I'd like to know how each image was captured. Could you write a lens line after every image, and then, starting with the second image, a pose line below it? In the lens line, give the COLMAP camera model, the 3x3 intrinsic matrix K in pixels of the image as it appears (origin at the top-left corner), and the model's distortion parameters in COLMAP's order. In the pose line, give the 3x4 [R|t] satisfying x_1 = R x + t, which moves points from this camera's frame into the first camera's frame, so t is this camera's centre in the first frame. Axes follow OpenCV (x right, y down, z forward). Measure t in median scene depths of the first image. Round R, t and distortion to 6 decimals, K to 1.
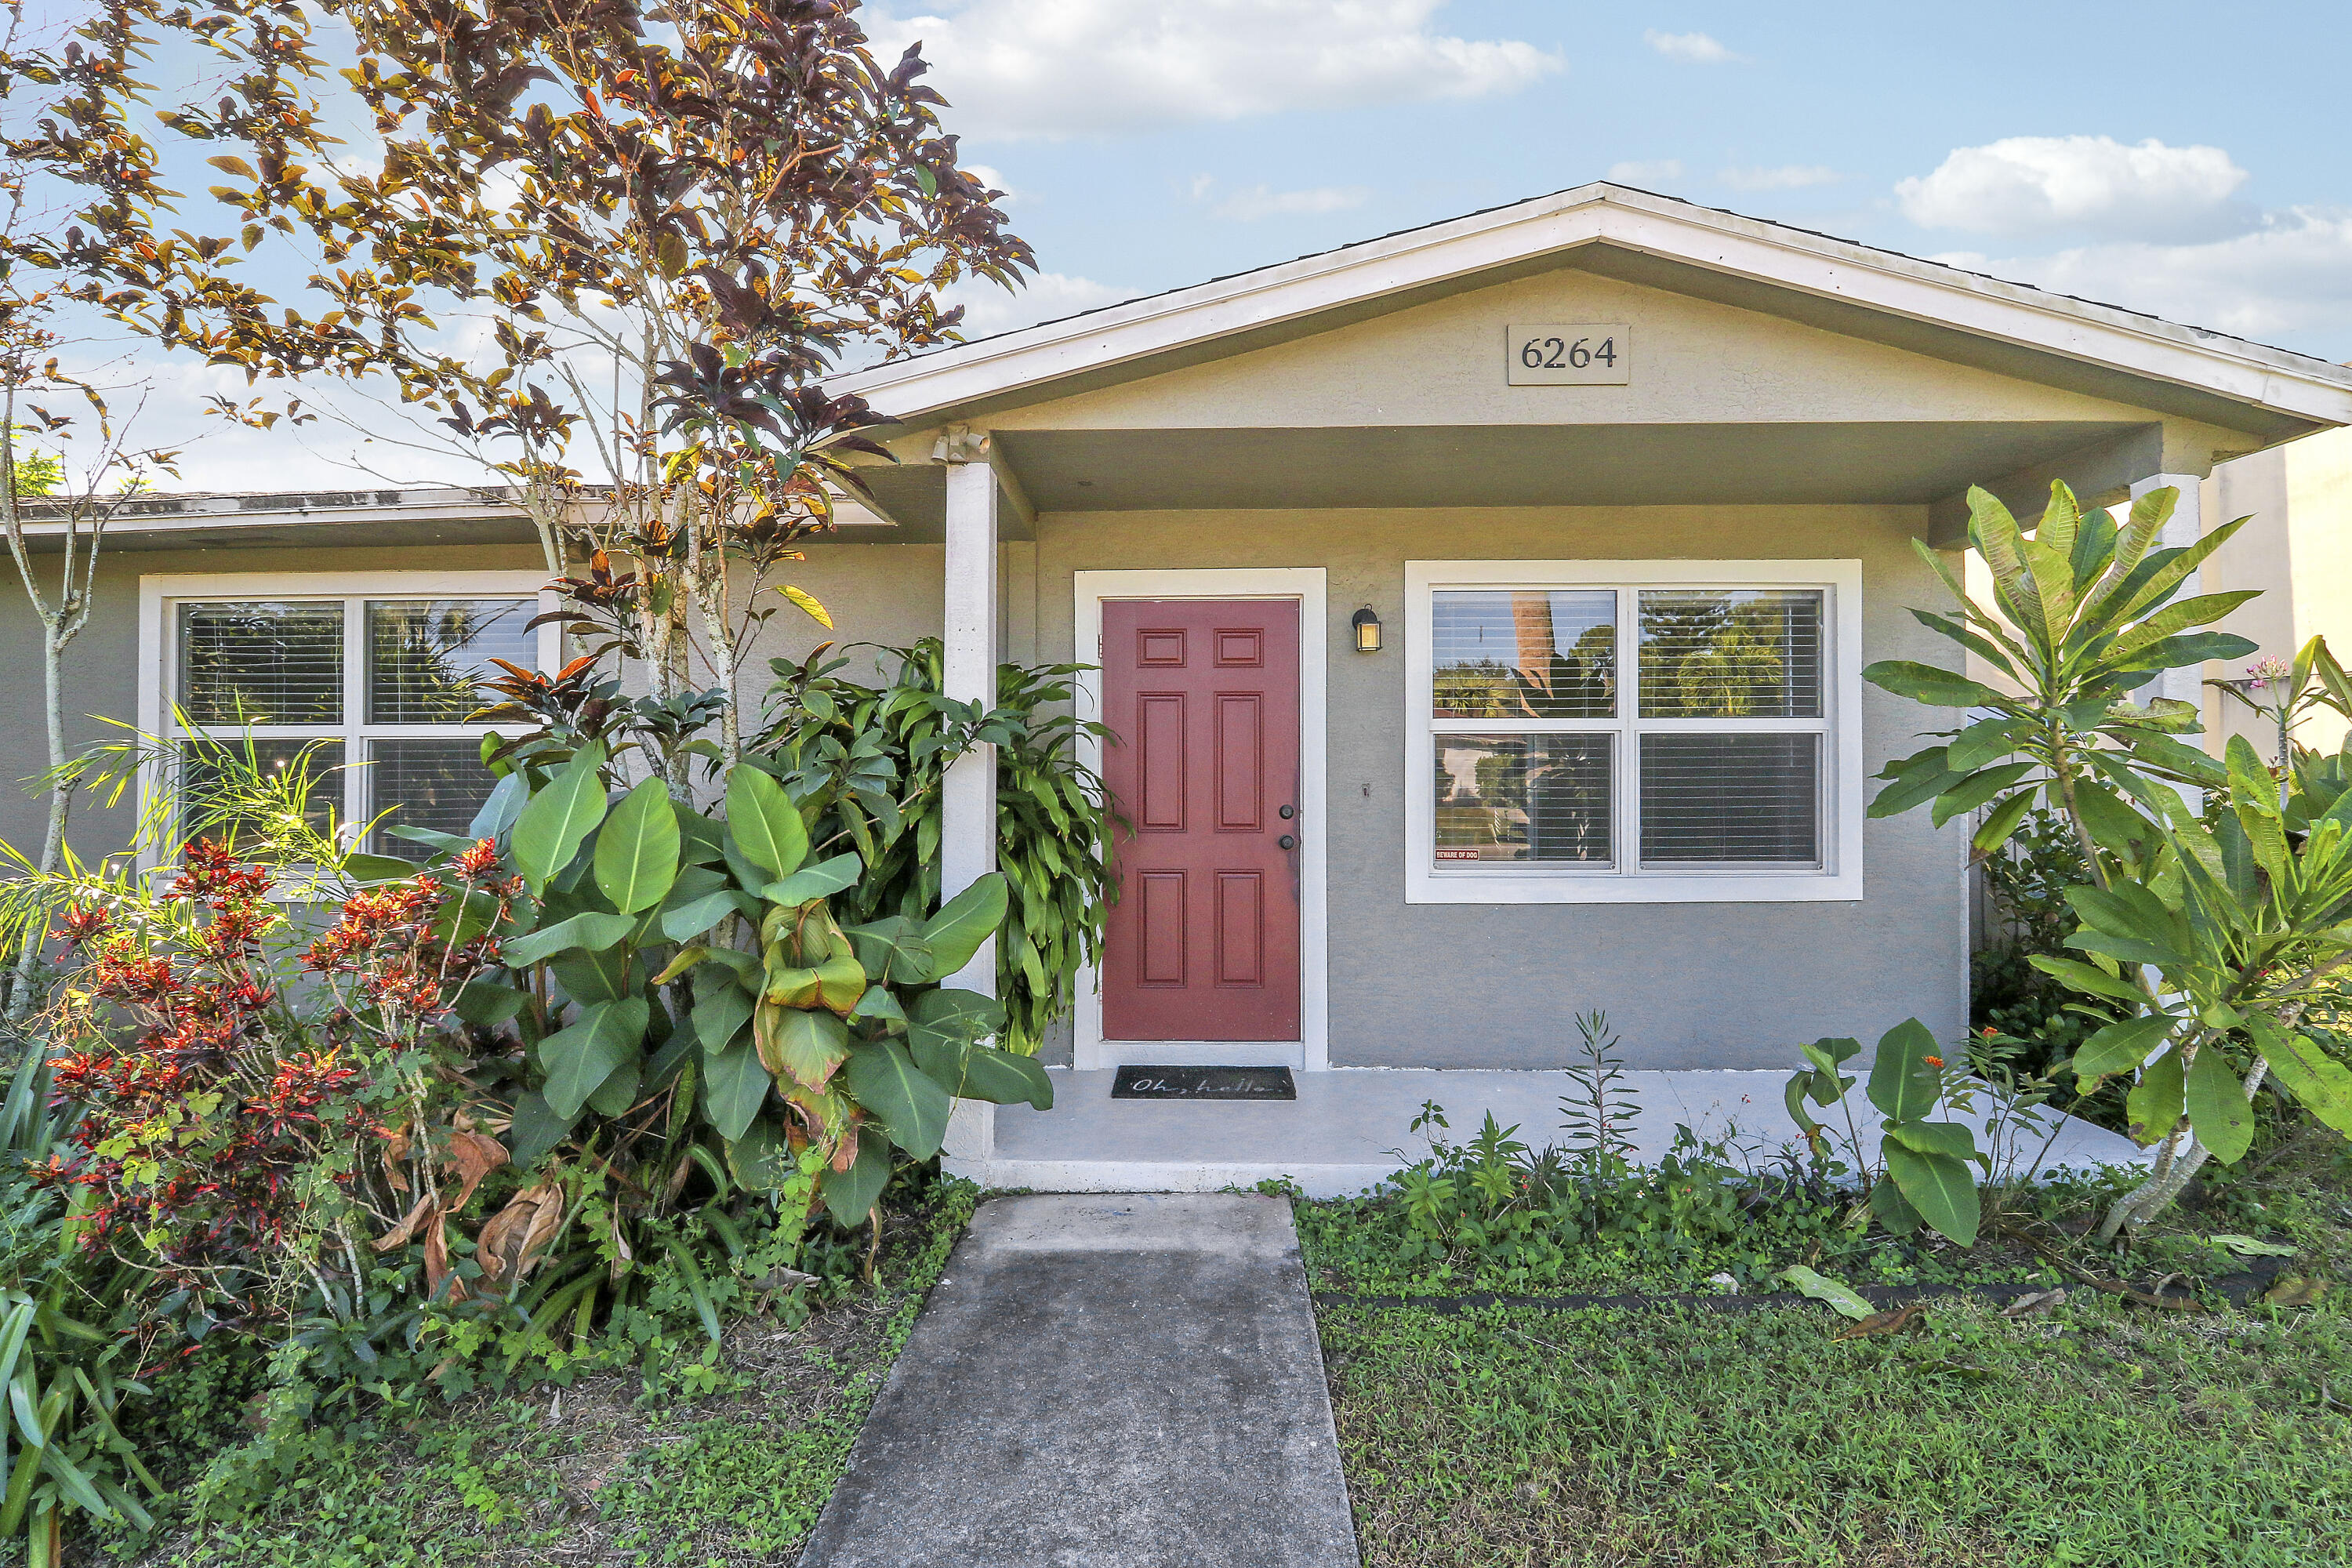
lens RADIAL K [[1089.5, 0, 1175.5], [0, 1089.5, 768.0], [0, 0, 1]] dist [0.001519, -0.000380]
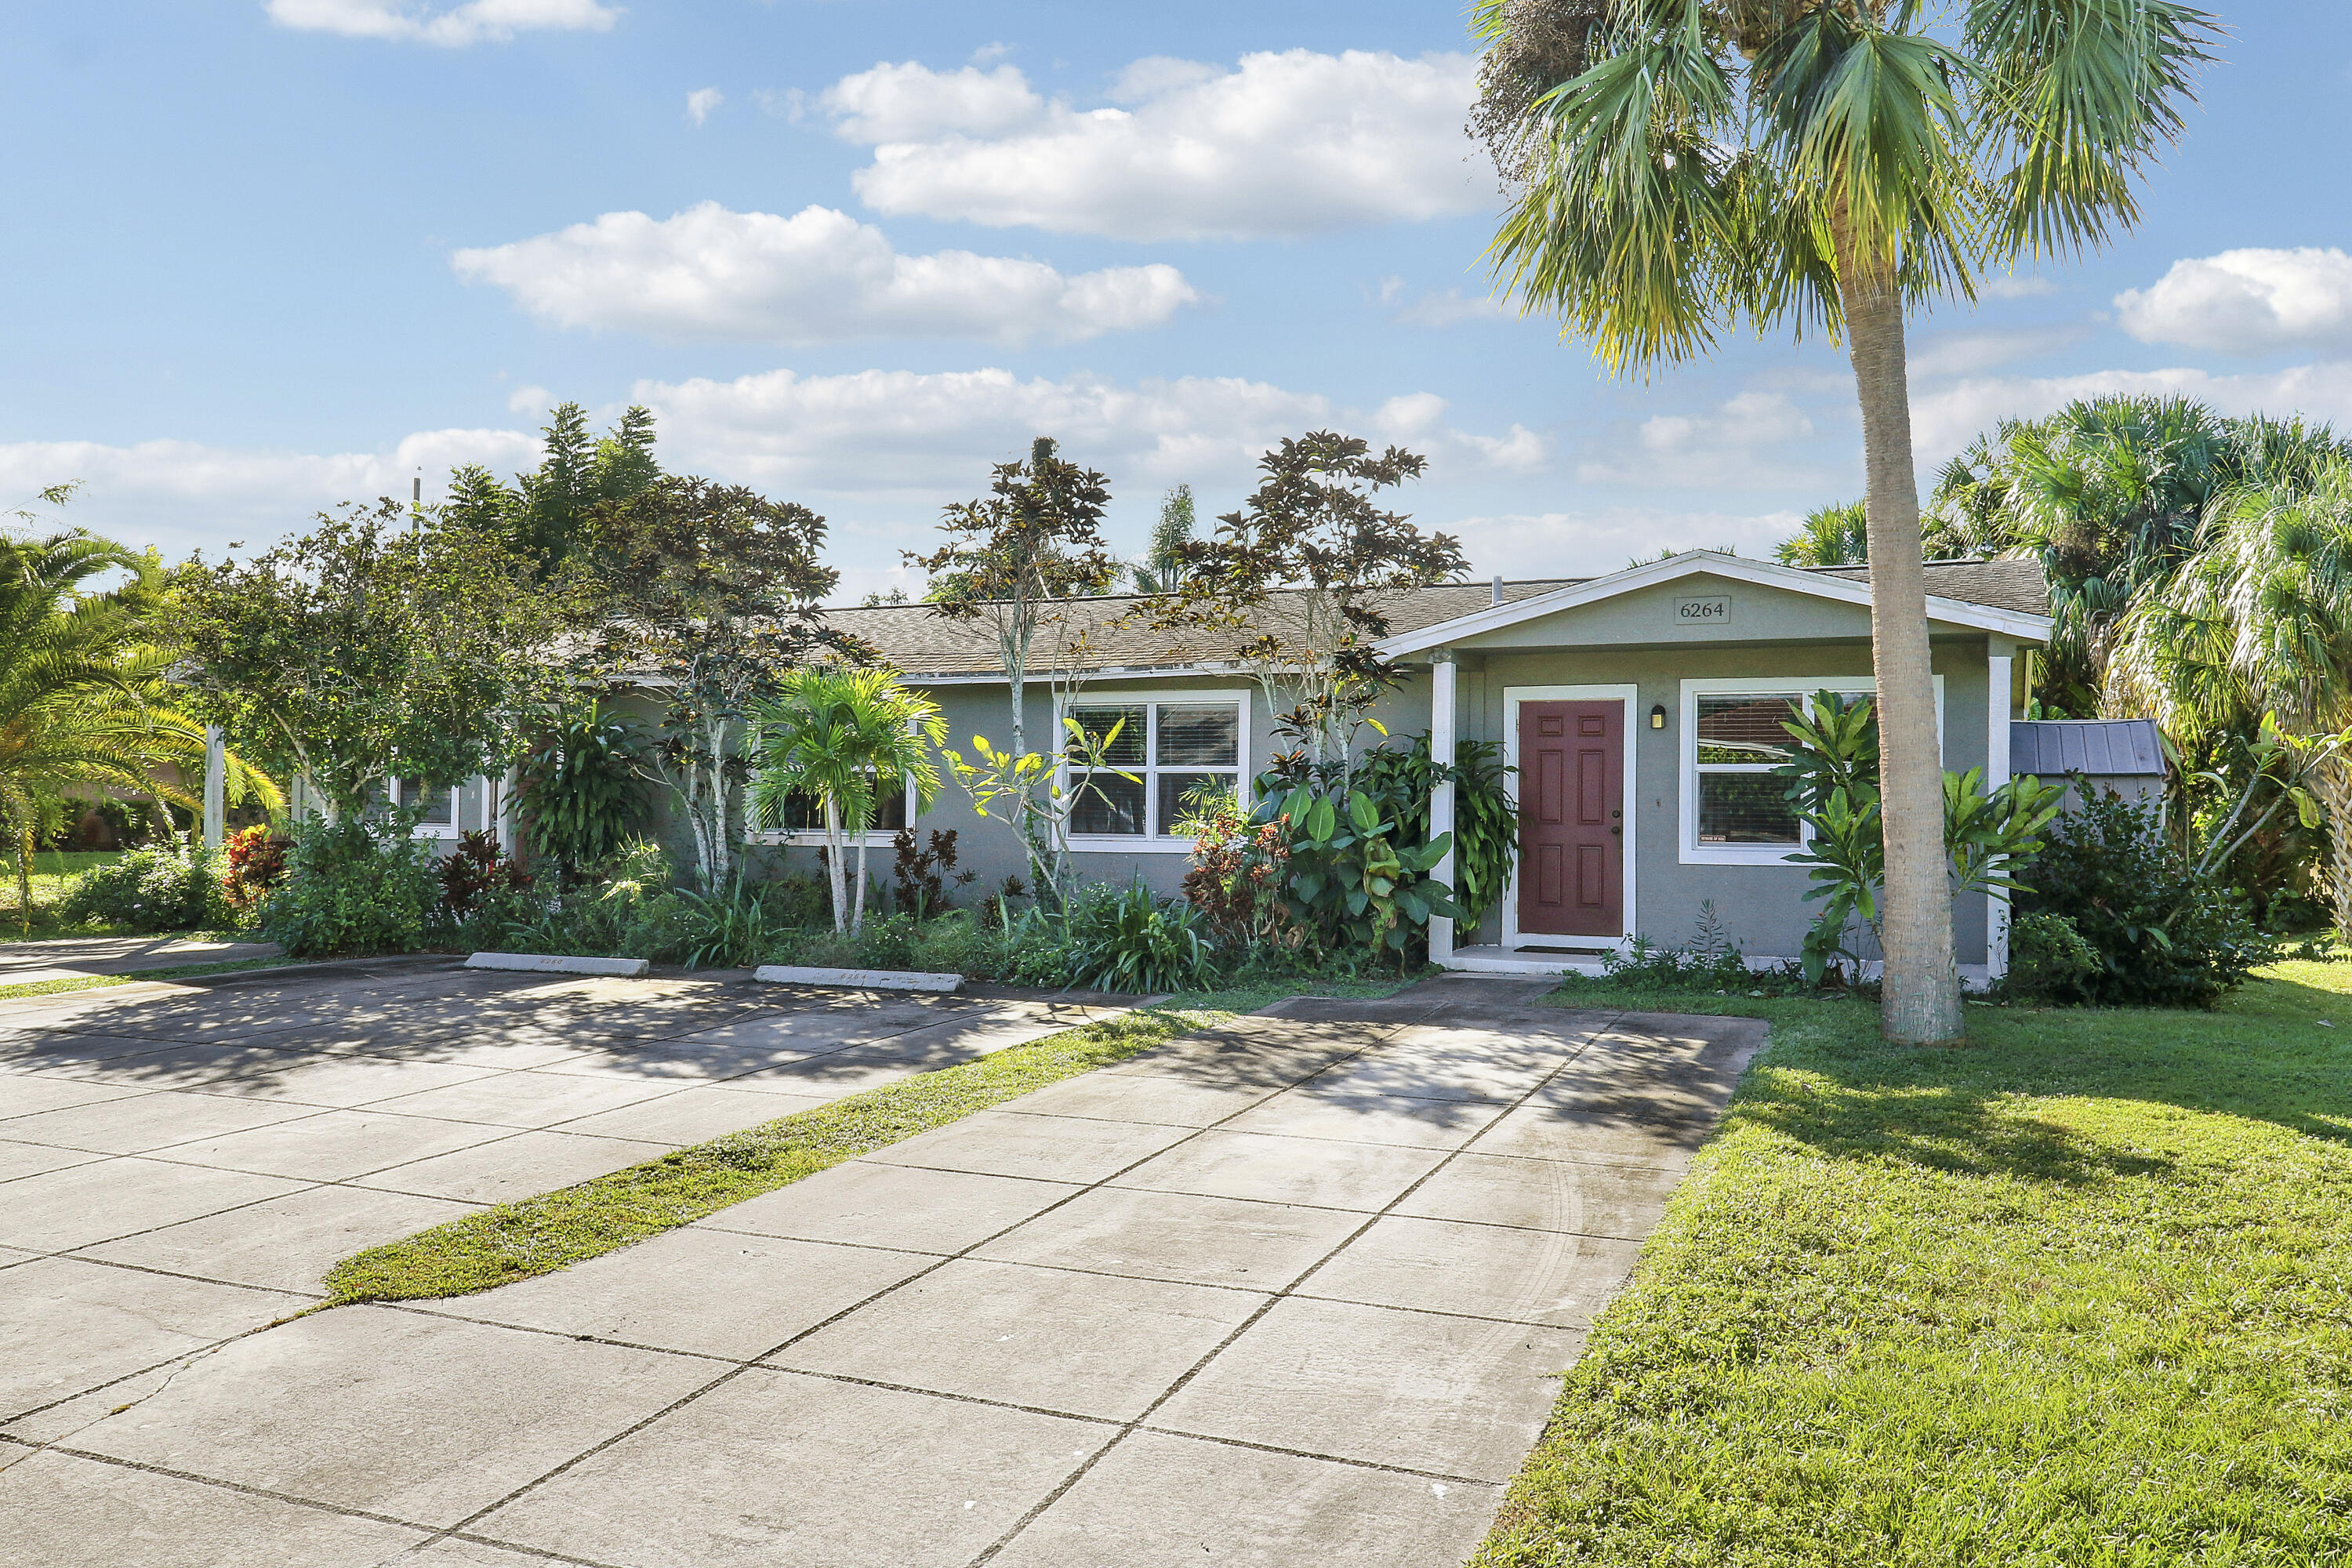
lens RADIAL K [[1847.1, 0, 1170.9], [0, 1847.1, 774.5], [0, 0, 1]] dist [0.004738, 0.004208]
pose [[0.925359, 0.005265, -0.379056, 0.794603], [-0.004227, 0.999985, 0.003569, -0.047729], [0.379069, -0.001700, 0.925367, -2.962811]]
